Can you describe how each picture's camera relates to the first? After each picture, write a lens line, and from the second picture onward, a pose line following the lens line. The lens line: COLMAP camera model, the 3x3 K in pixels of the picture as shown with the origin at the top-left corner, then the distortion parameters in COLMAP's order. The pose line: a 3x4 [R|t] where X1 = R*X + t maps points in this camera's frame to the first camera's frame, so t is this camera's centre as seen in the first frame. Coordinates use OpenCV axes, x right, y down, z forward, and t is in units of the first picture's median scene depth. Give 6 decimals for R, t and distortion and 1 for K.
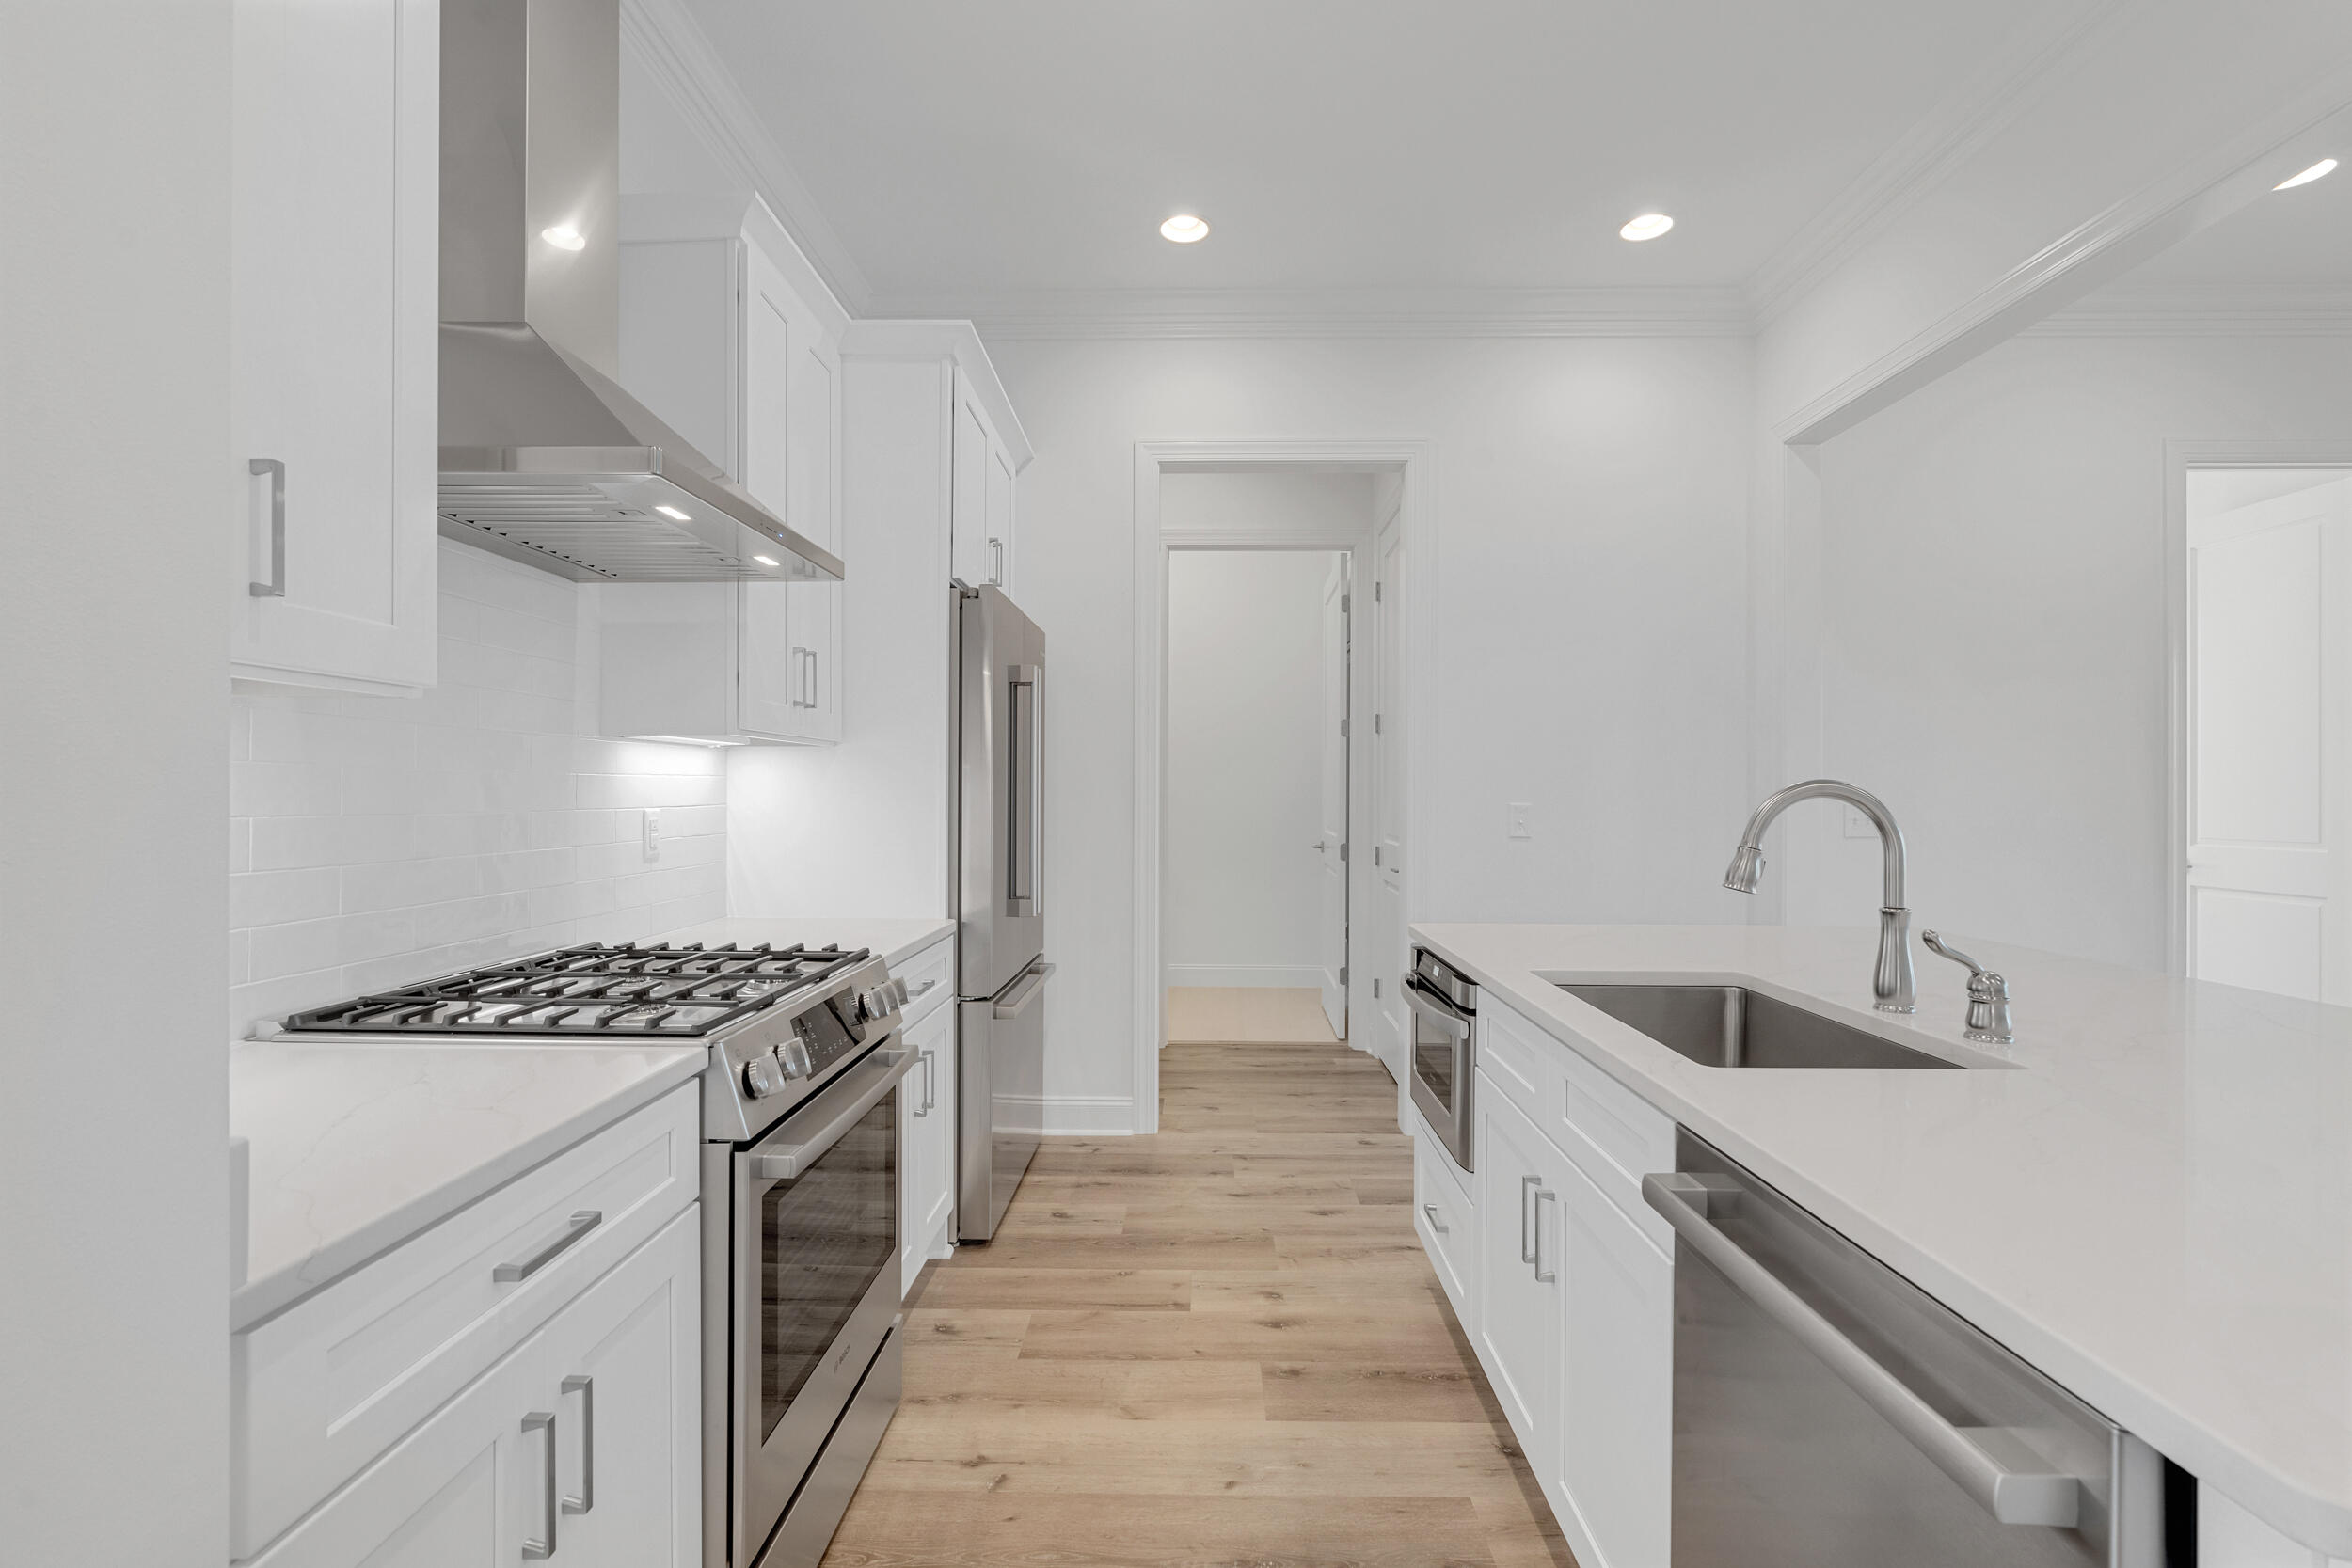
lens RADIAL K [[1070.3, 0, 1186.7], [0, 1070.3, 791.9], [0, 0, 1]] dist [-0.007717, 0.001615]
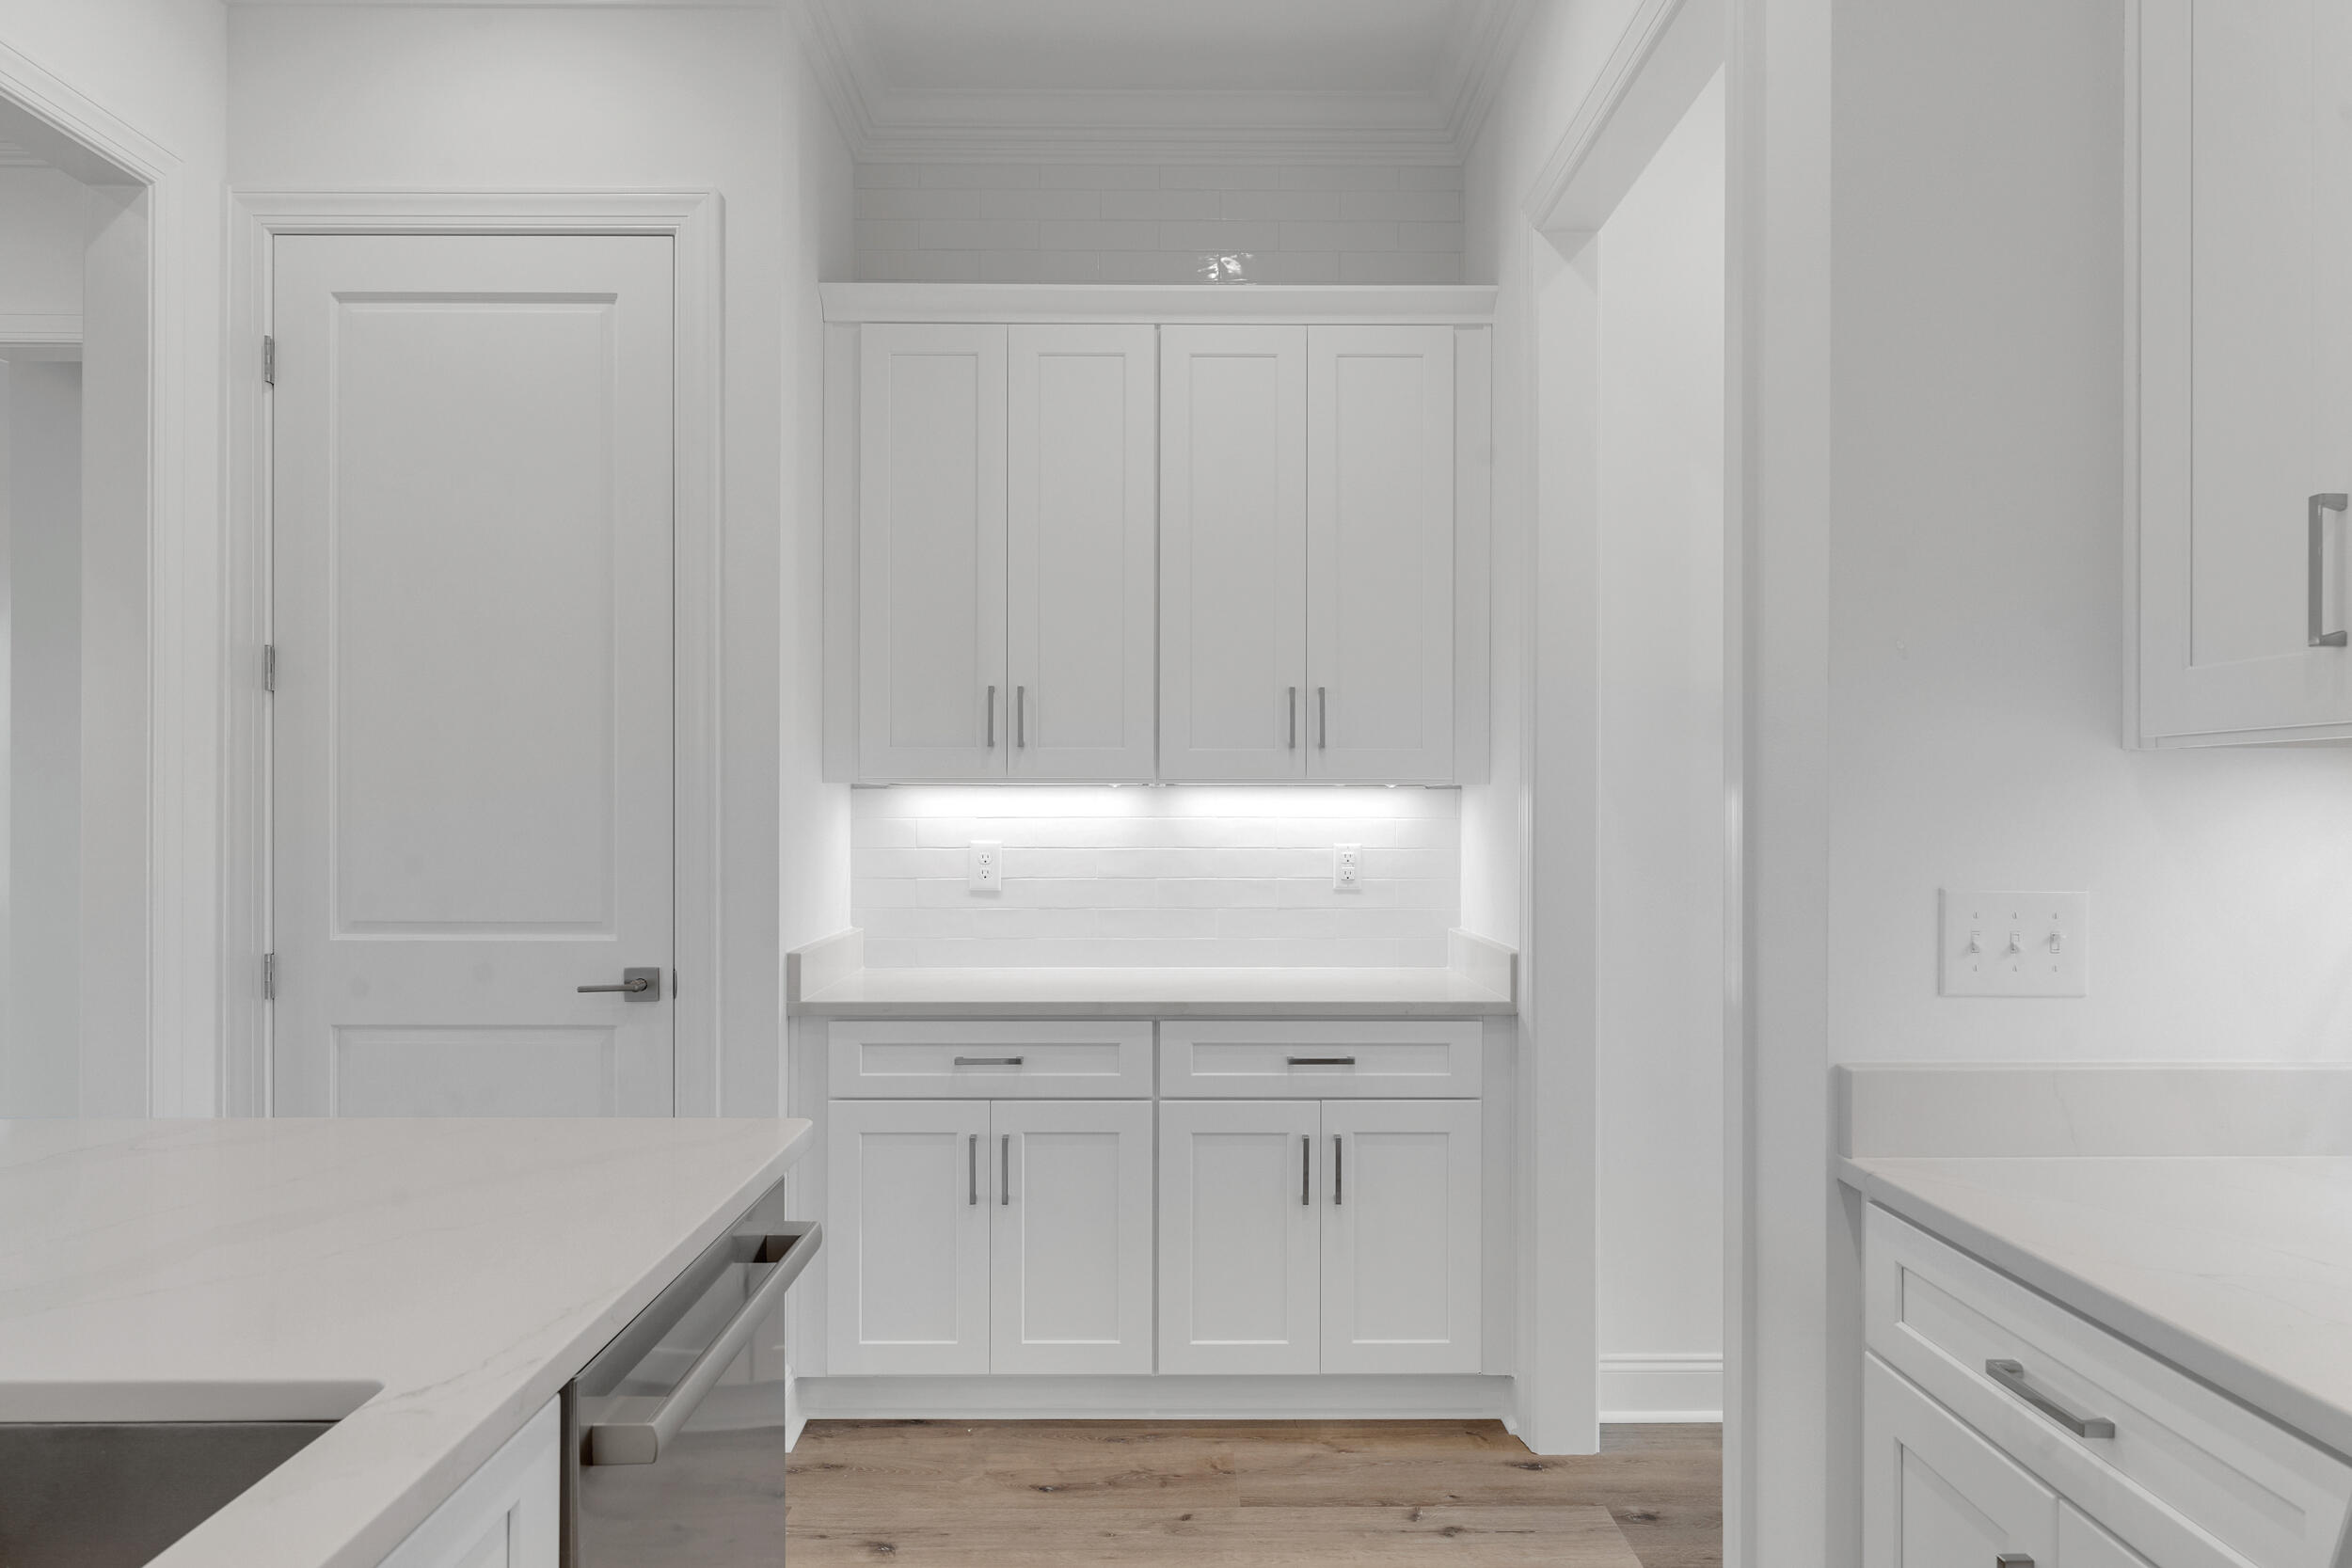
lens RADIAL K [[1422.8, 0, 1171.4], [0, 1422.8, 816.1], [0, 0, 1]] dist [-0.004560, 0.000051]
pose [[-0.999567, -0.002854, -0.029271, 0.062587], [-0.002965, 0.999989, 0.003741, -0.018950], [0.029260, 0.003826, -0.999565, 0.986410]]
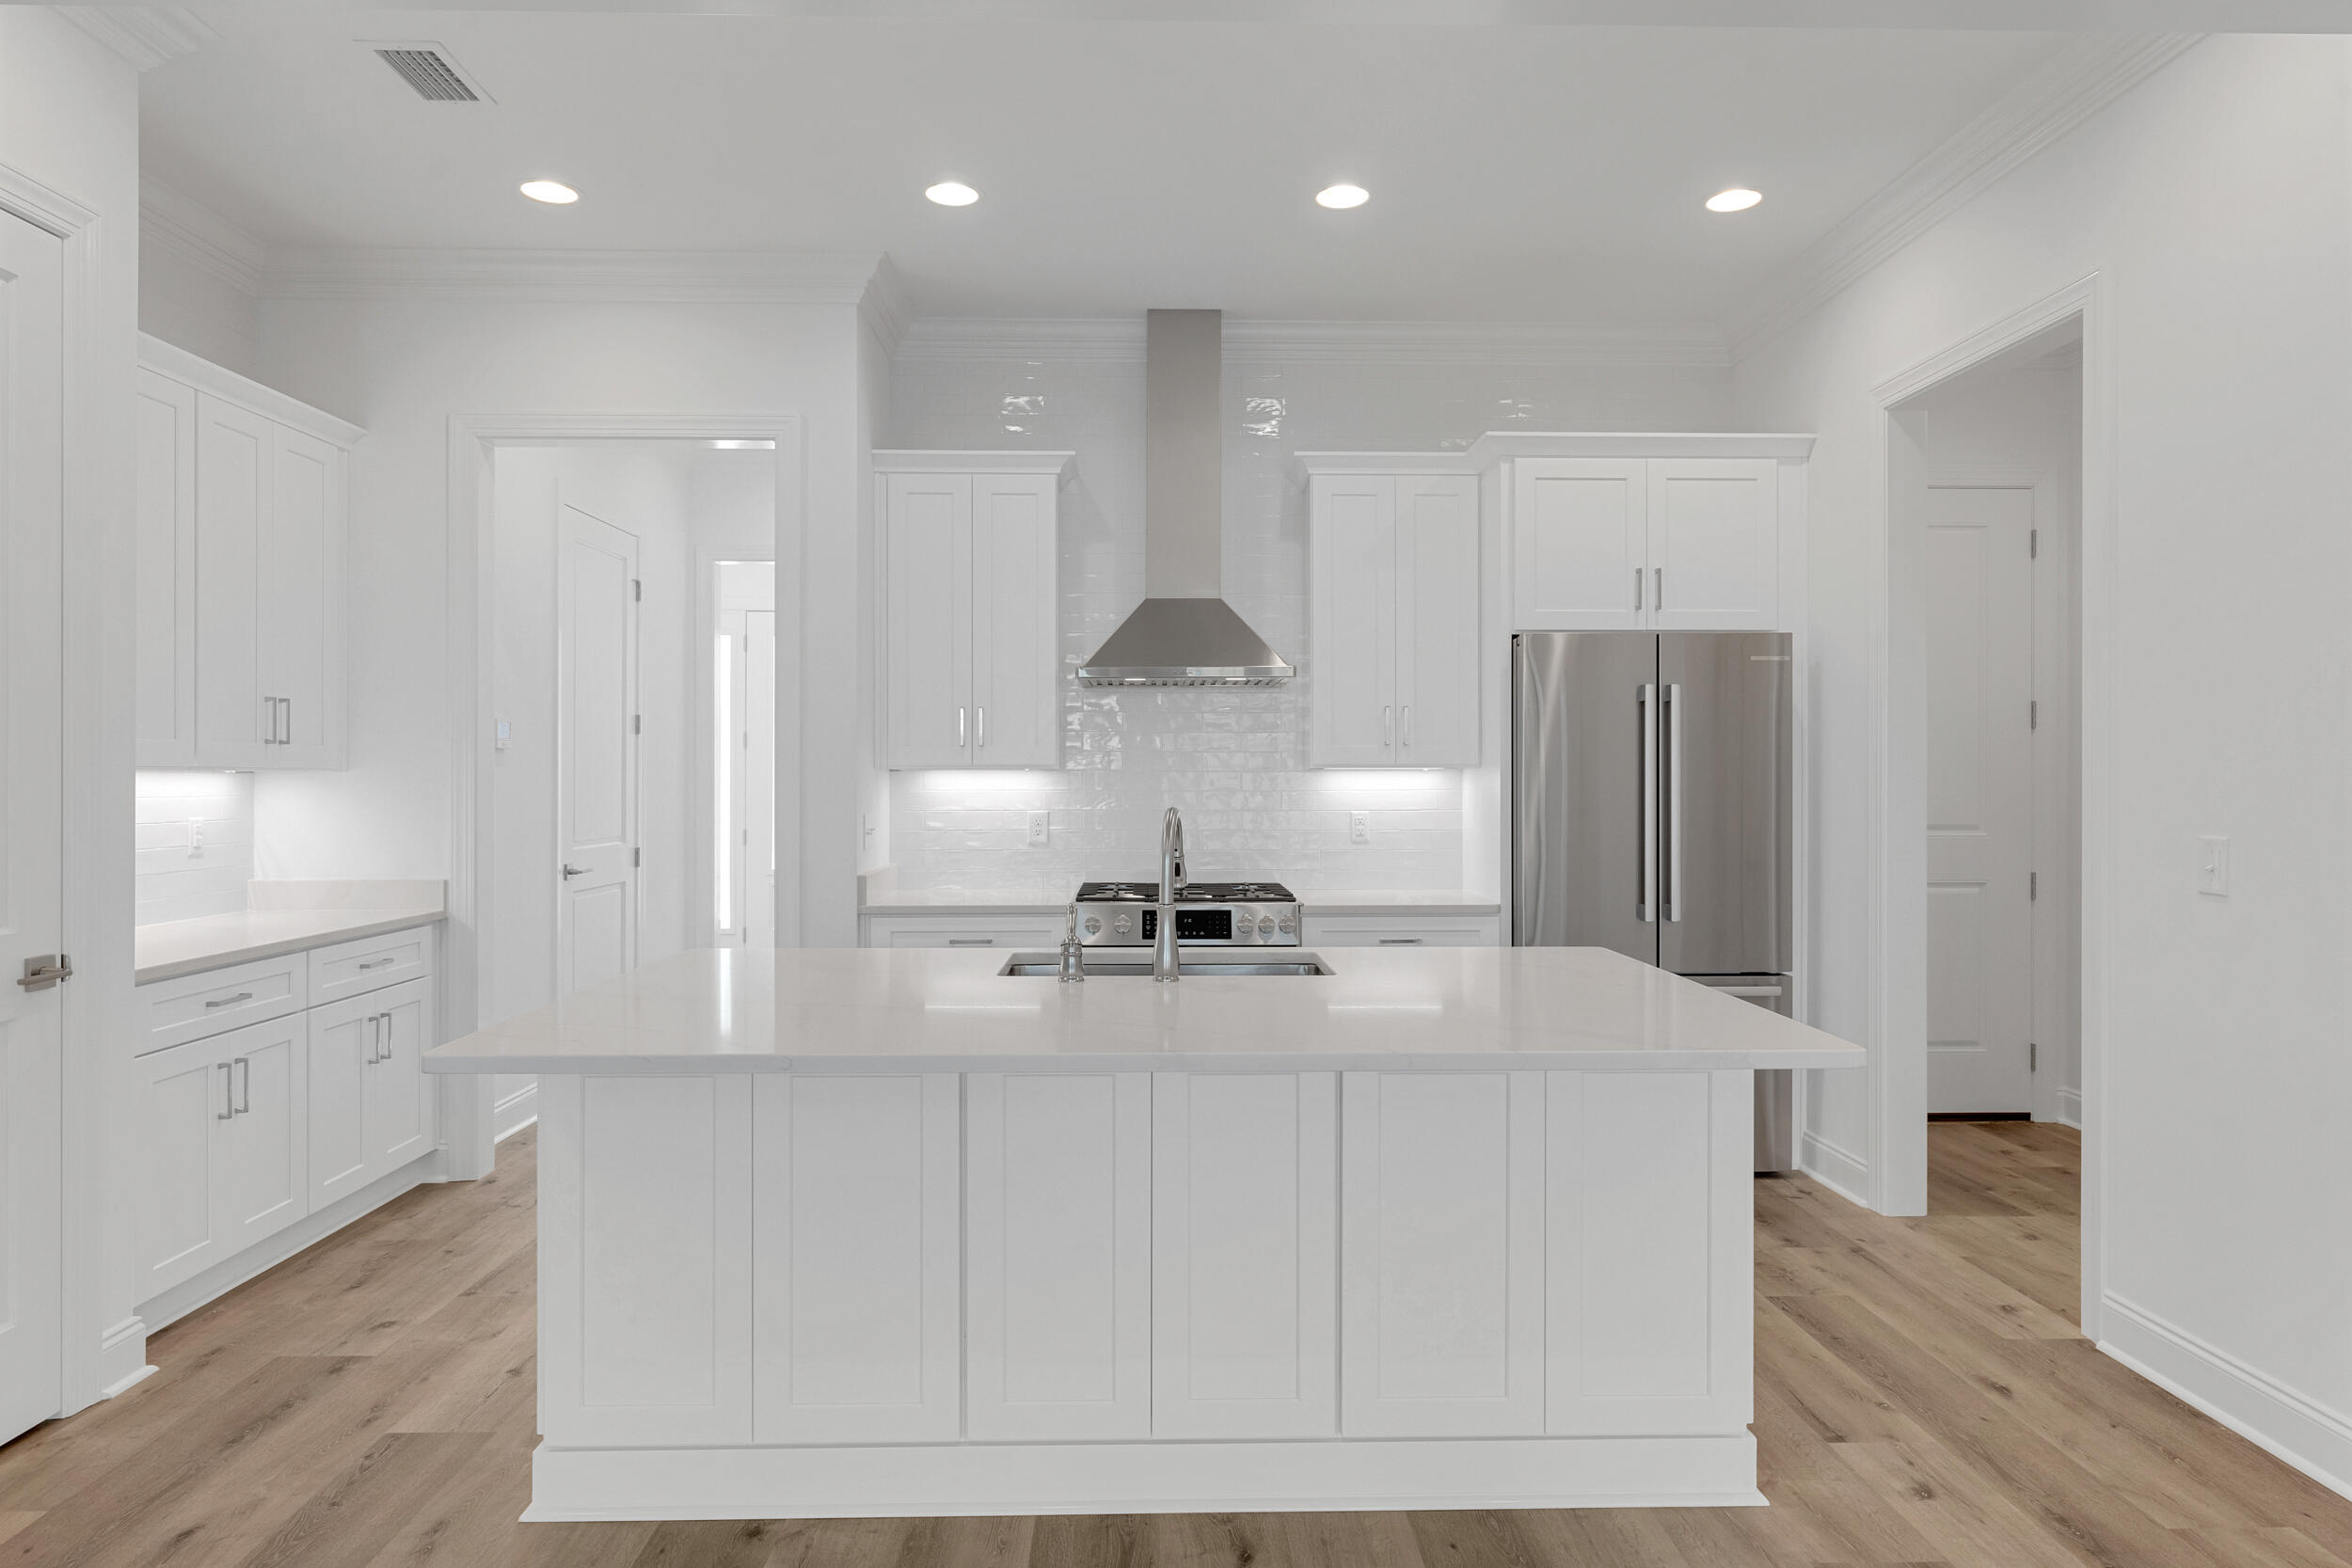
lens RADIAL K [[1405.3, 0, 1181.2], [0, 1405.3, 800.5], [0, 0, 1]] dist [-0.004774, -0.003264]
pose [[0.046633, 0.014784, -0.998803, 1.754641], [-0.000379, 0.999891, 0.014782, -0.035149], [0.998912, -0.000311, 0.046634, 0.676967]]
